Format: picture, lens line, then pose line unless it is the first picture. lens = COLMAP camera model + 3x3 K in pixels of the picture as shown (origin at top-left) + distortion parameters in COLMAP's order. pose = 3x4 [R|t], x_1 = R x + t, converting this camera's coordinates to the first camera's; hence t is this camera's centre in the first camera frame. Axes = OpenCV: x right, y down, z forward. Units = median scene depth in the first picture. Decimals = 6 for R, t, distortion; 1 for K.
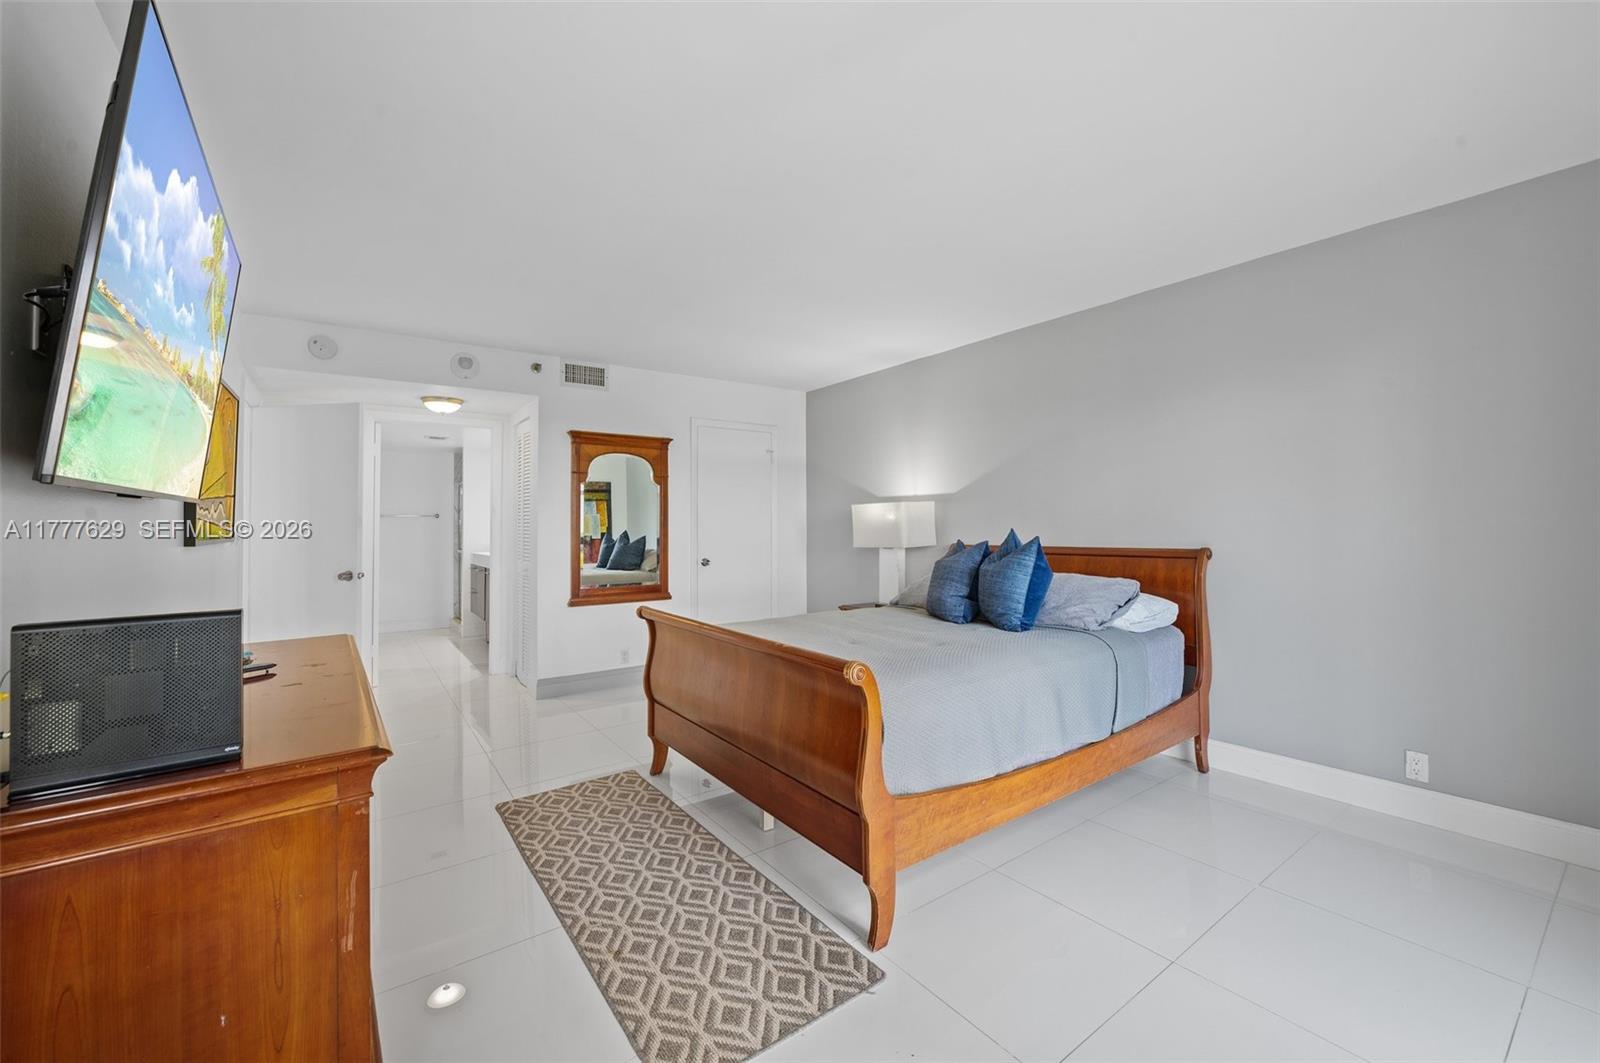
lens RADIAL K [[640.0, 0, 823.2], [0, 640.0, 518.0], [0, 0, 1]] dist [-0.000430, 0.000037]
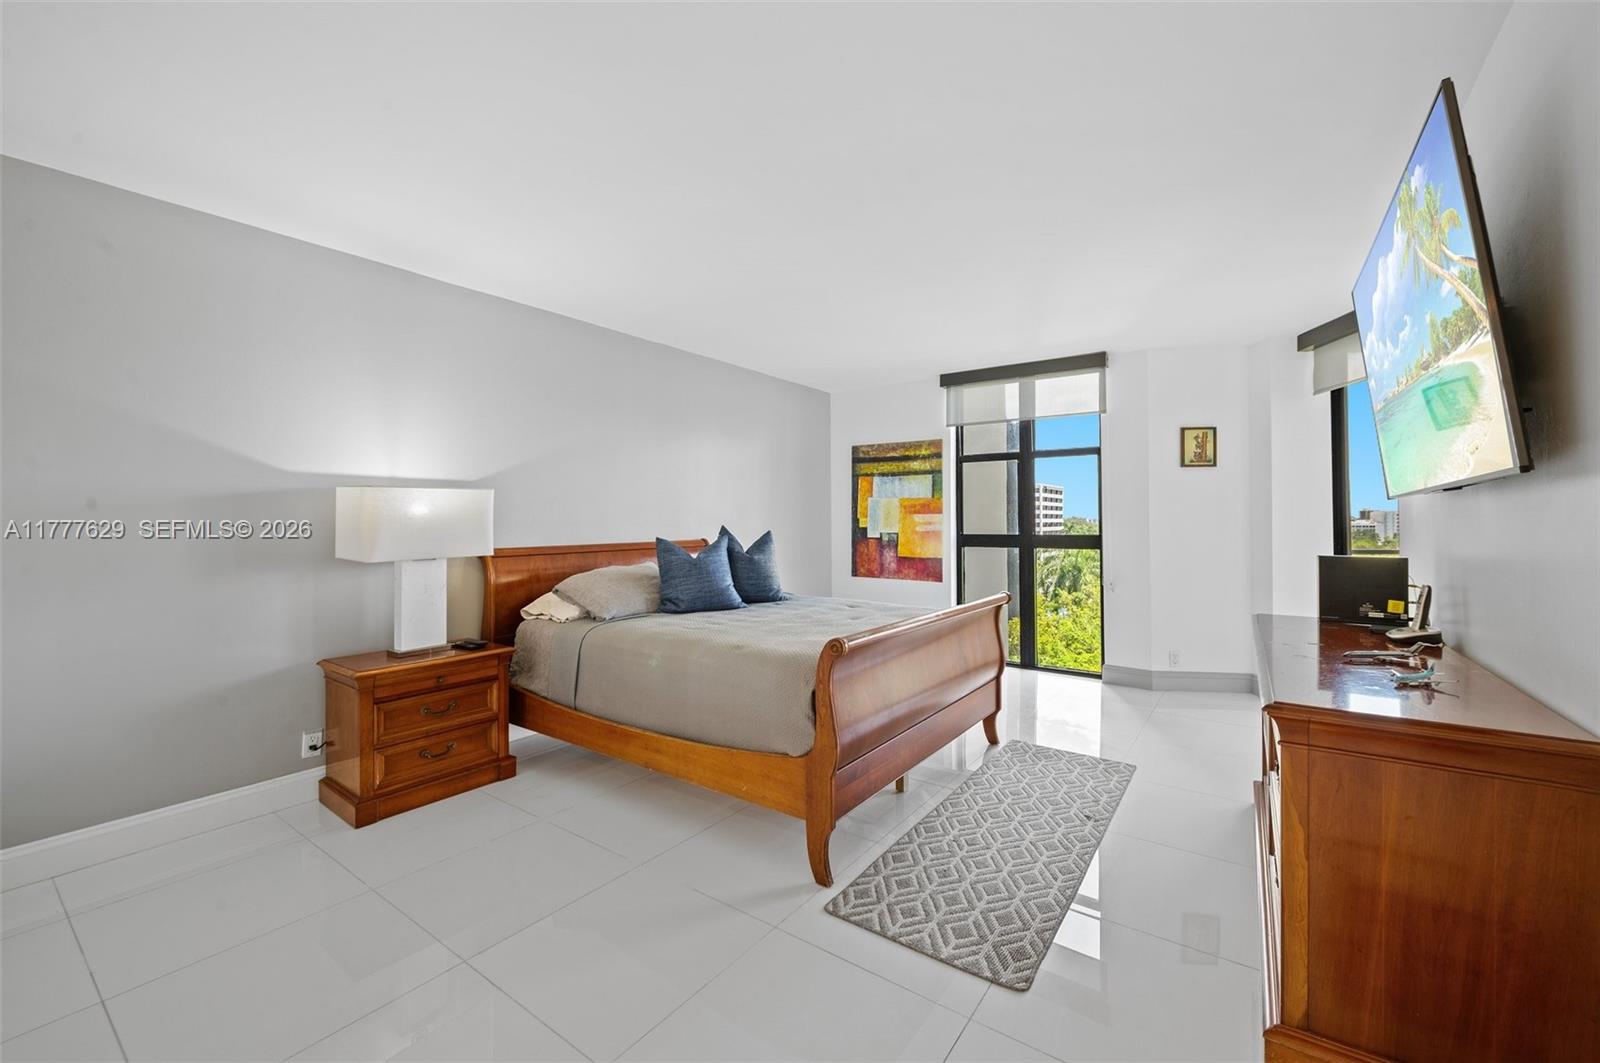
lens RADIAL K [[637.0, 0, 811.0], [0, 637.0, 512.7], [0, 0, 1]] dist [-0.001050, -0.000212]
pose [[-0.303548, 0.025193, 0.952483, -0.962201], [-0.000751, 0.999644, -0.026680, 0.025858], [-0.952816, -0.008814, -0.303421, 1.292869]]
